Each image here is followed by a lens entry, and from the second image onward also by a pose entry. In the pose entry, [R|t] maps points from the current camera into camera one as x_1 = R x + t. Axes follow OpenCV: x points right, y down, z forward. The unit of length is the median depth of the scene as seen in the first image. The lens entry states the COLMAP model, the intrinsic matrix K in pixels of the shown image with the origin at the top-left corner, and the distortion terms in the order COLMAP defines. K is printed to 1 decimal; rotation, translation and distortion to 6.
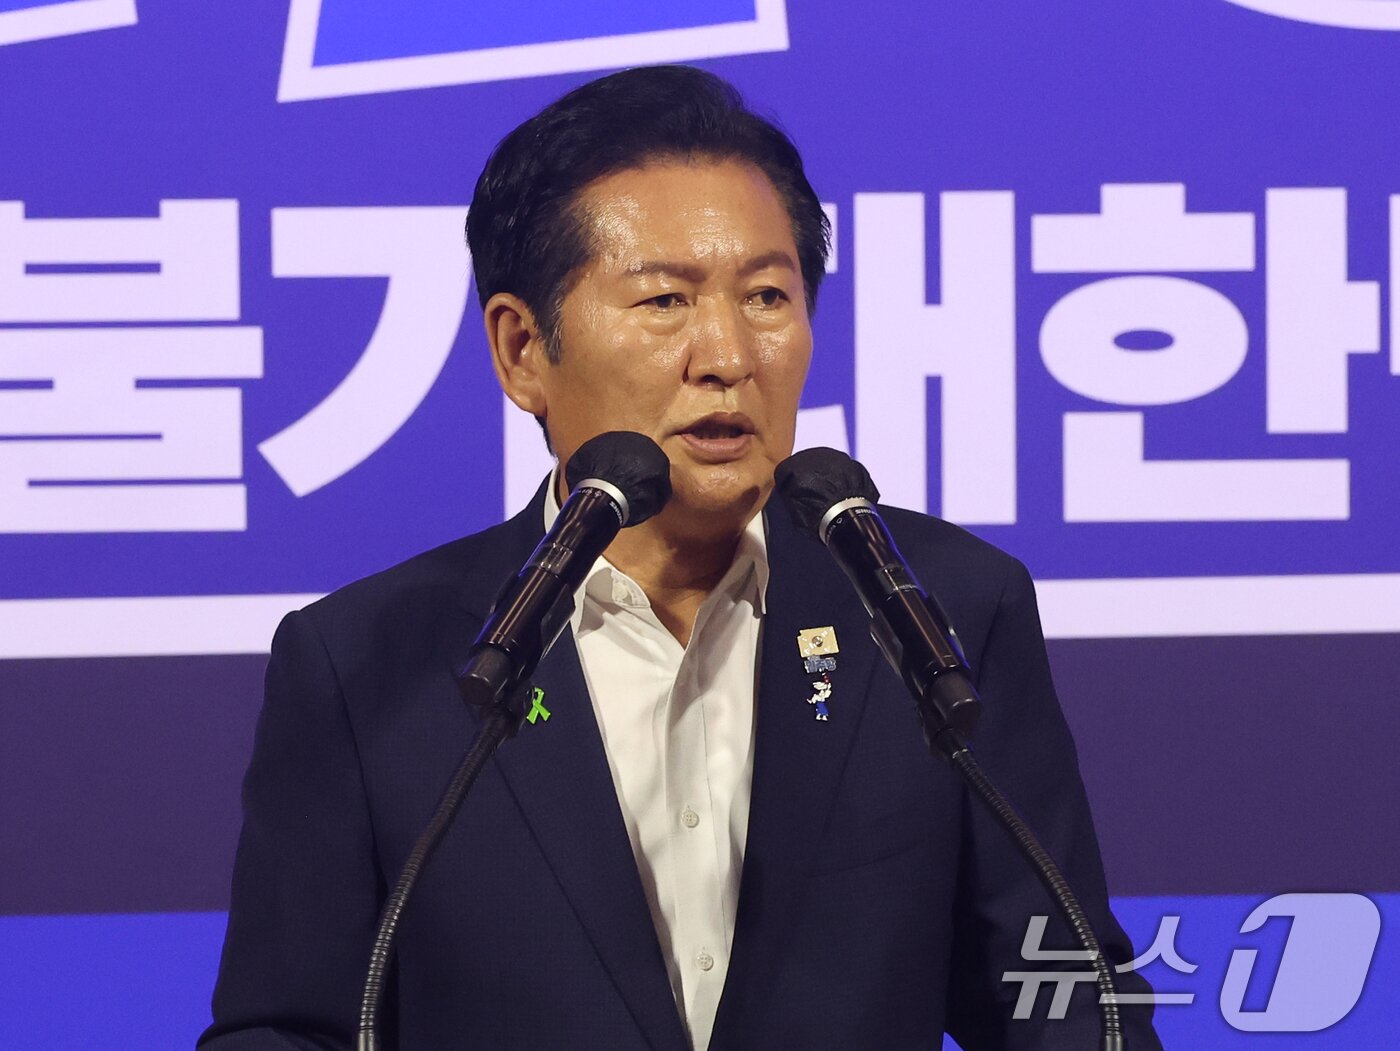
lens RADIAL K [[8017.3, 0, 700.0], [0, 8017.3, 525.5], [0, 0, 1]] dist [0.052846, -25.599369]
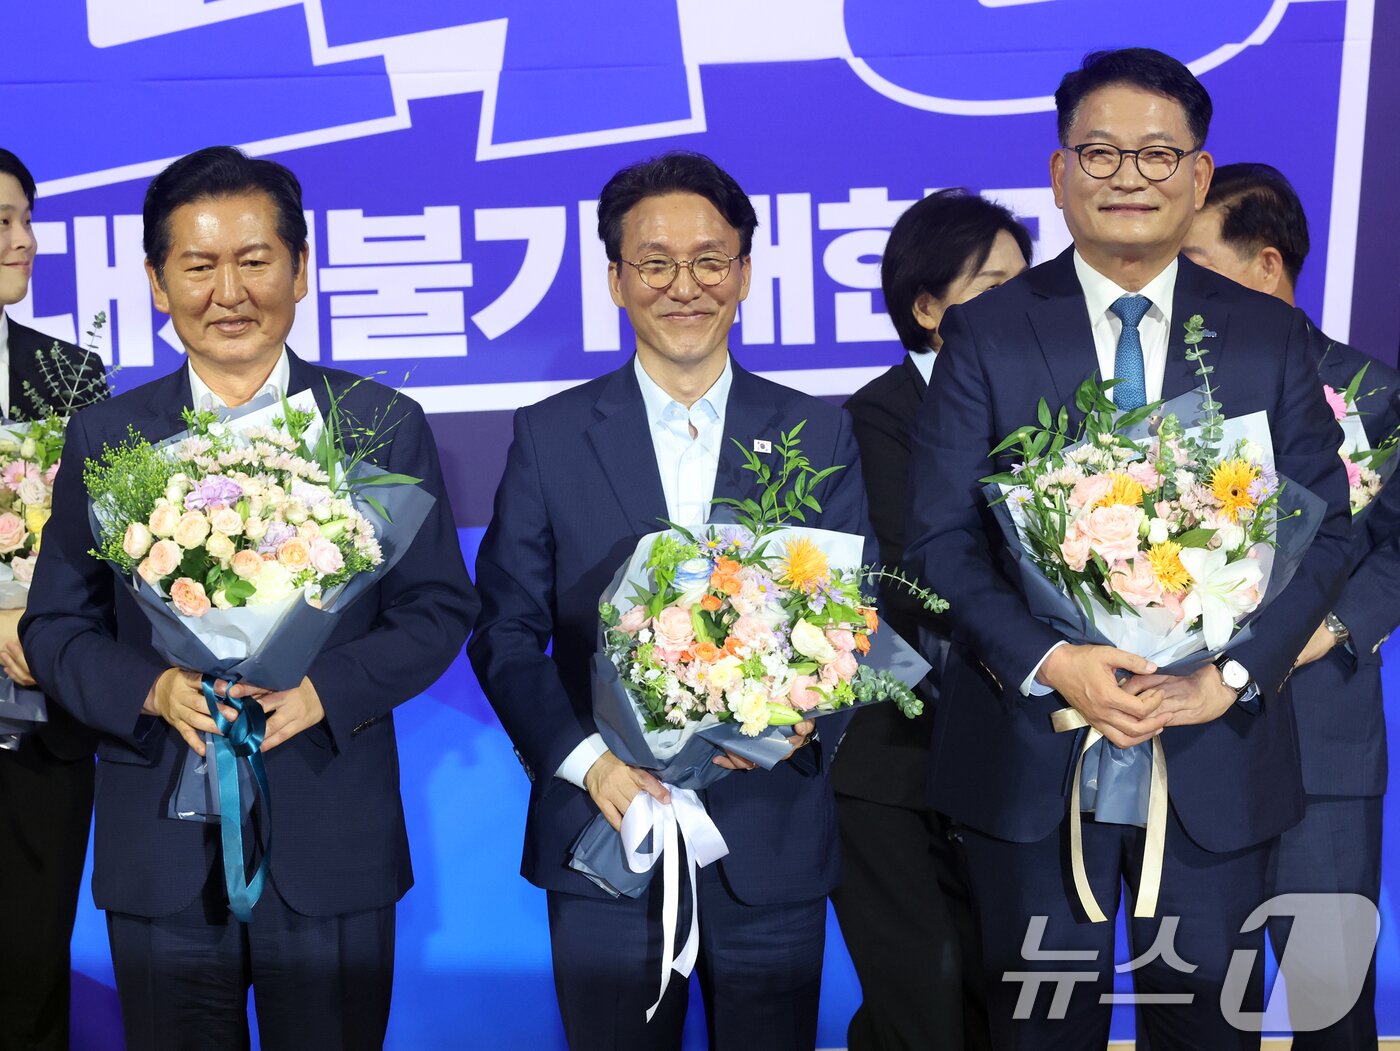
lens RADIAL K [[7920.3, 0, 806.6], [0, 7920.3, 435.2], [0, 0, 1]] dist [1.120096, -16.746594]
pose [[0.999373, -0.027823, 0.021909, -0.011605], [0.027934, 0.999598, -0.004766, 0.035595], [-0.021768, 0.005375, 0.999749, -1.191259]]
